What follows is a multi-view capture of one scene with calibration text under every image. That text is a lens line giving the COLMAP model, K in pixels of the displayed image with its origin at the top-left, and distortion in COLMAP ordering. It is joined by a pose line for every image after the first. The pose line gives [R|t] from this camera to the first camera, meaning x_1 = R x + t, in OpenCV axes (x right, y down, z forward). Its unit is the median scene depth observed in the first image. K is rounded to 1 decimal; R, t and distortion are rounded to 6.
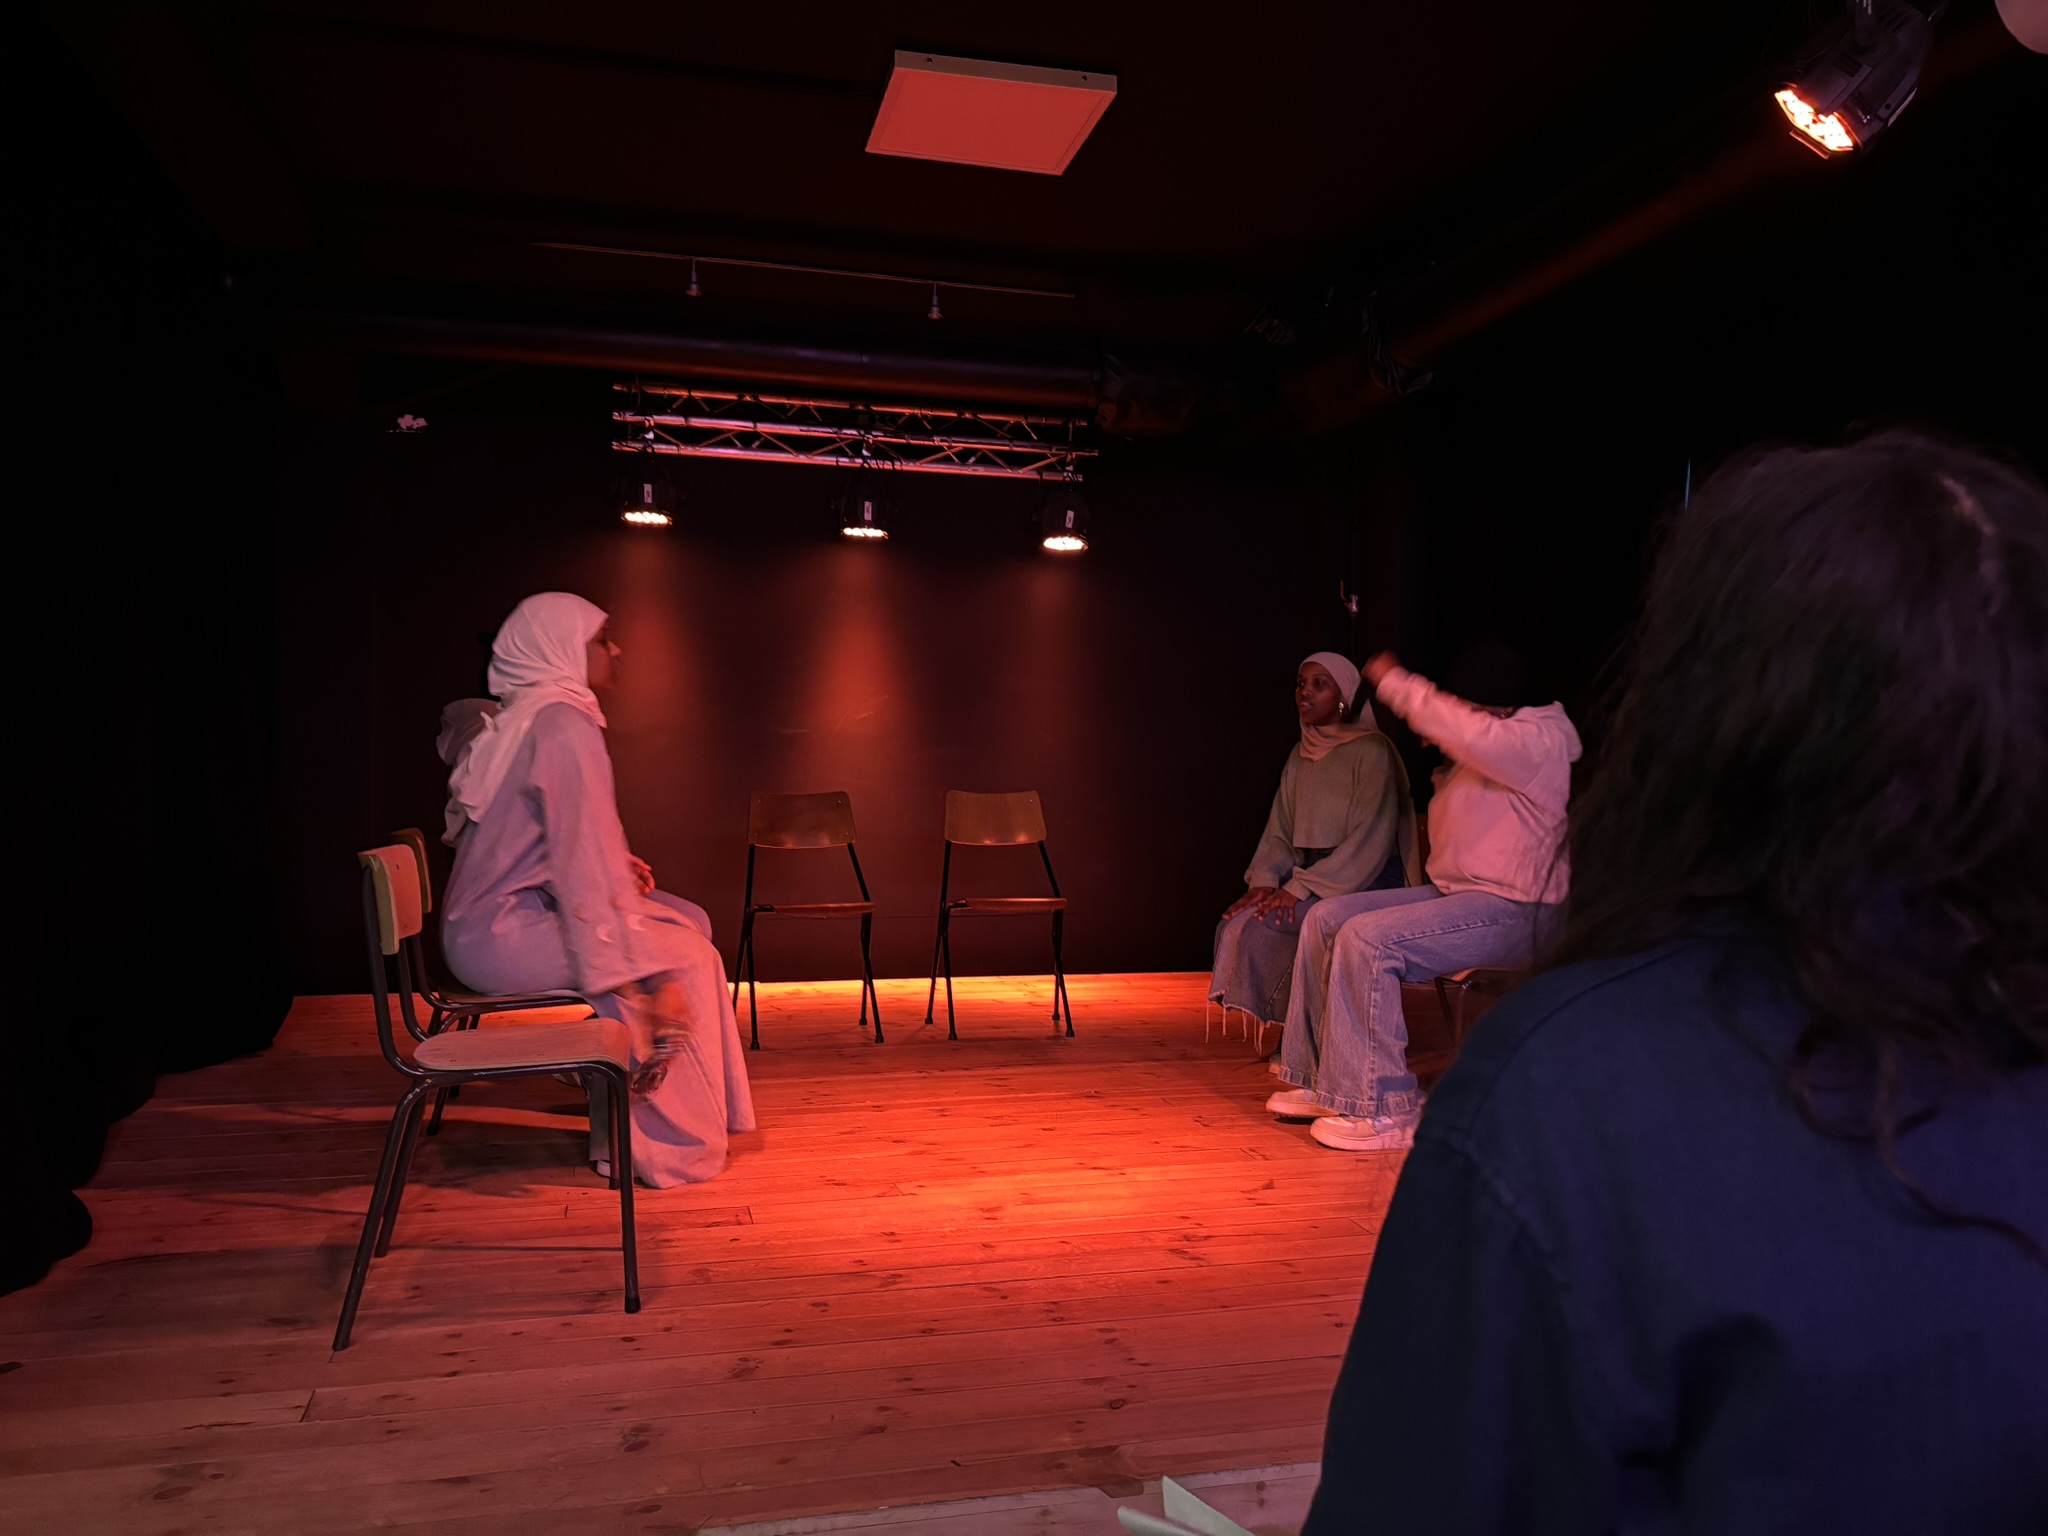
lens RADIAL K [[1569.8, 0, 1026.9], [0, 1569.8, 779.2], [0, 0, 1]] dist [0.010319, -0.007854]
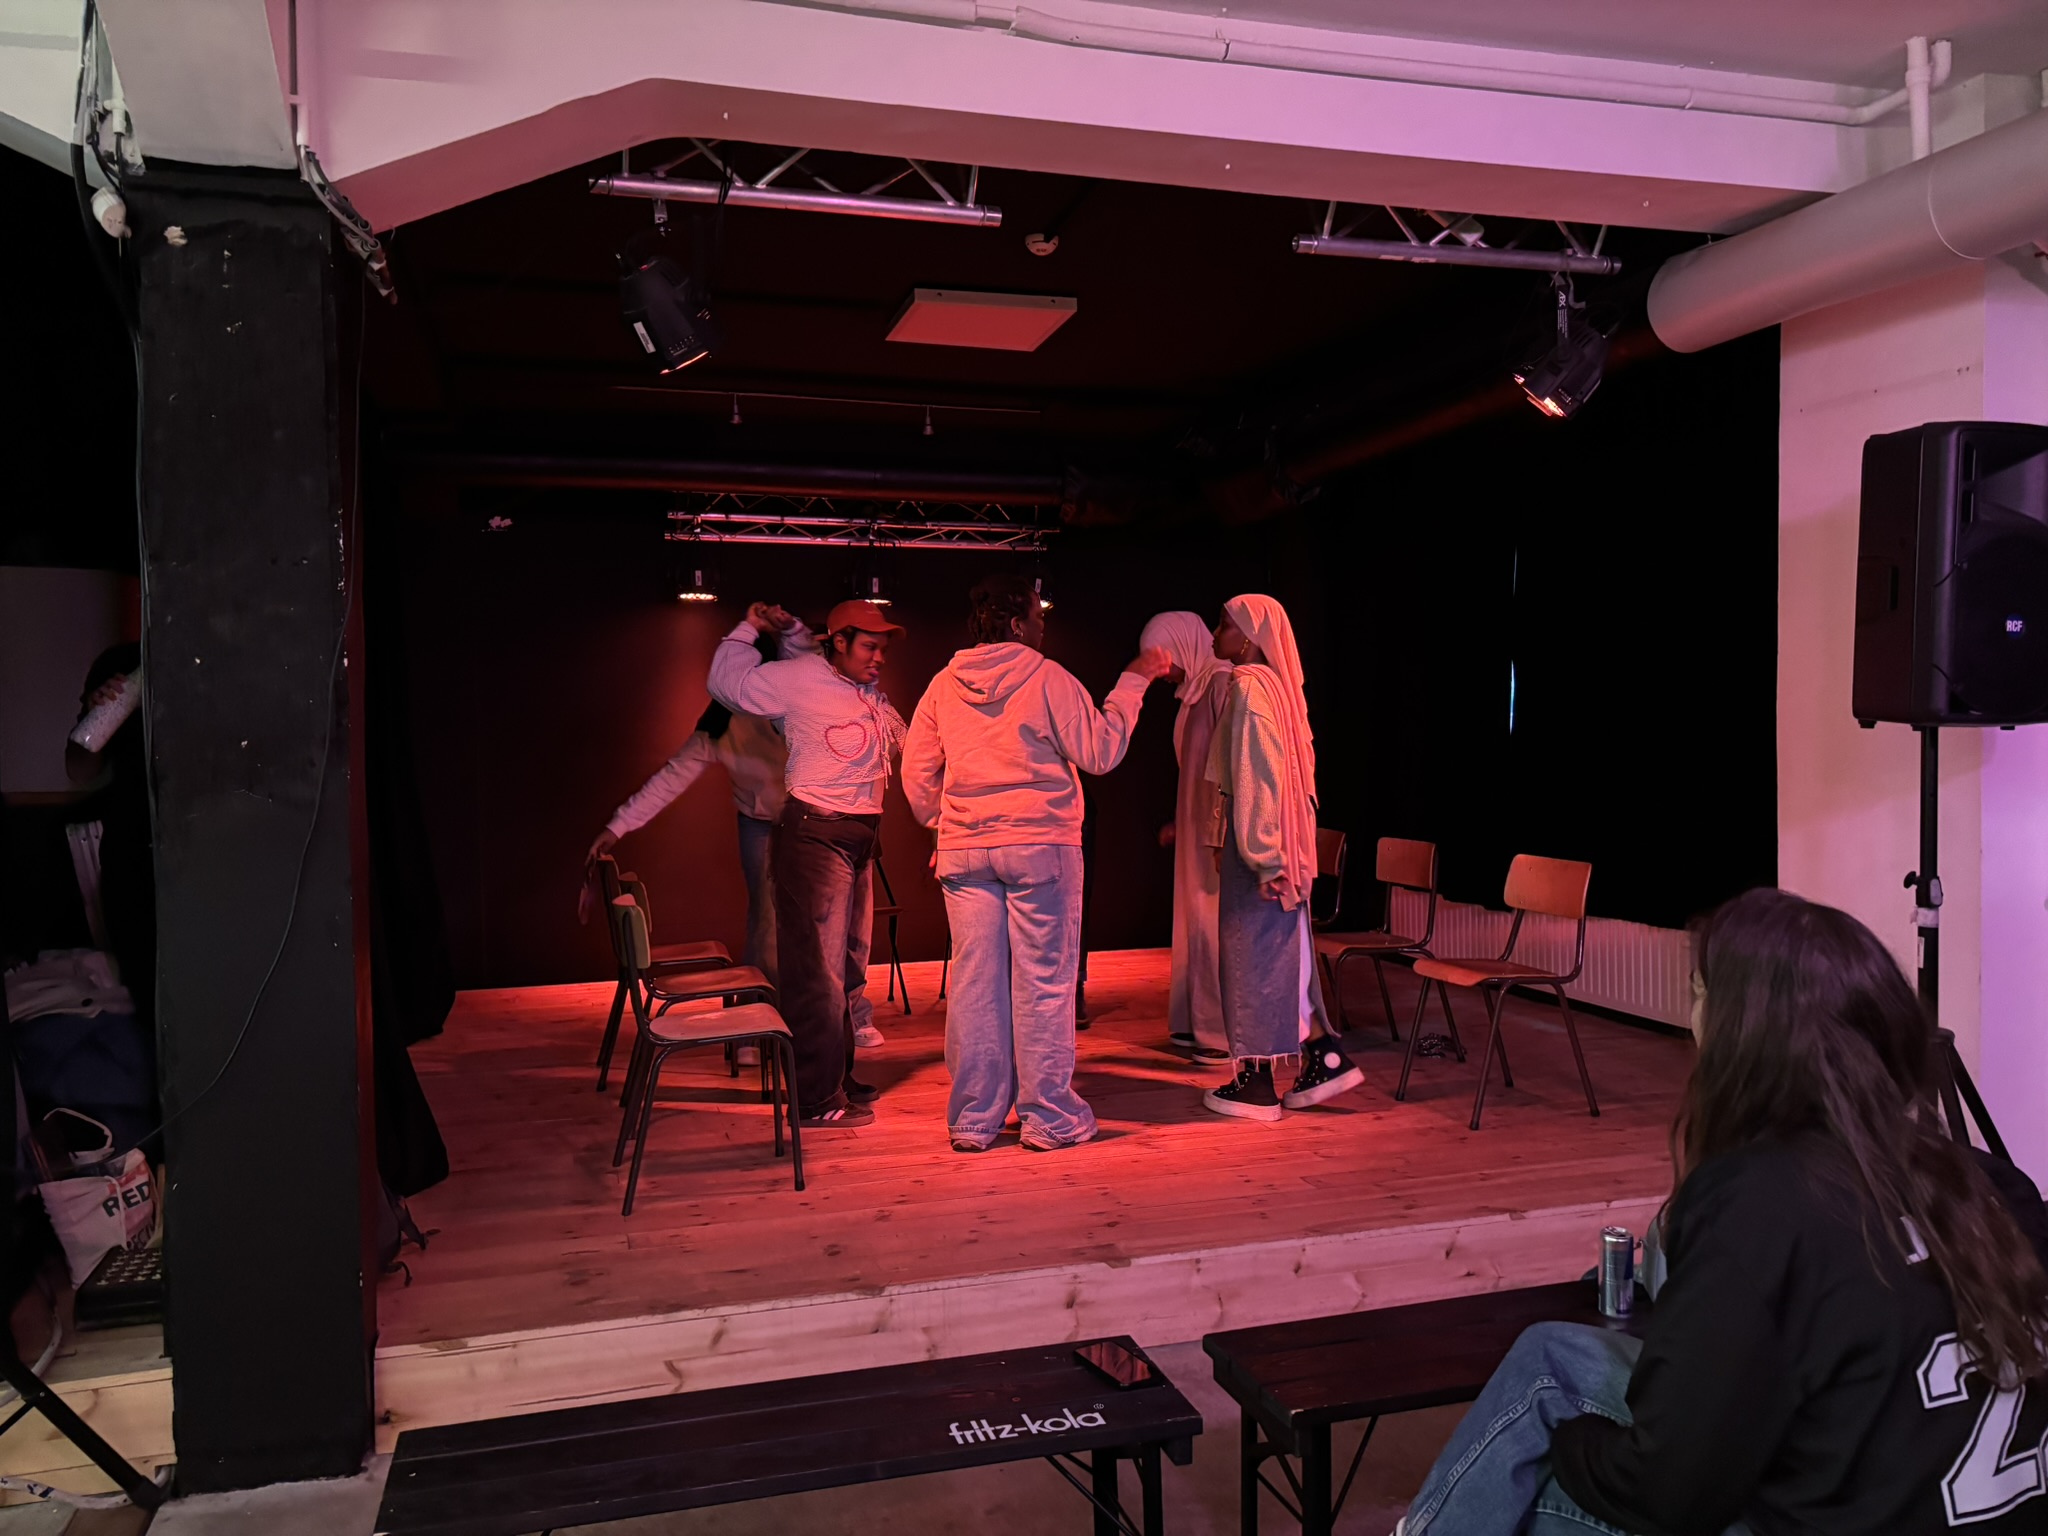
lens RADIAL K [[1569.8, 0, 1035.1], [0, 1569.8, 780.6], [0, 0, 1]] dist [0.010319, -0.007854]
pose [[0.998867, -0.027178, 0.039061, -0.037070], [0.026326, 0.999408, 0.022172, -0.054357], [-0.039640, -0.021118, 0.998991, -0.314983]]
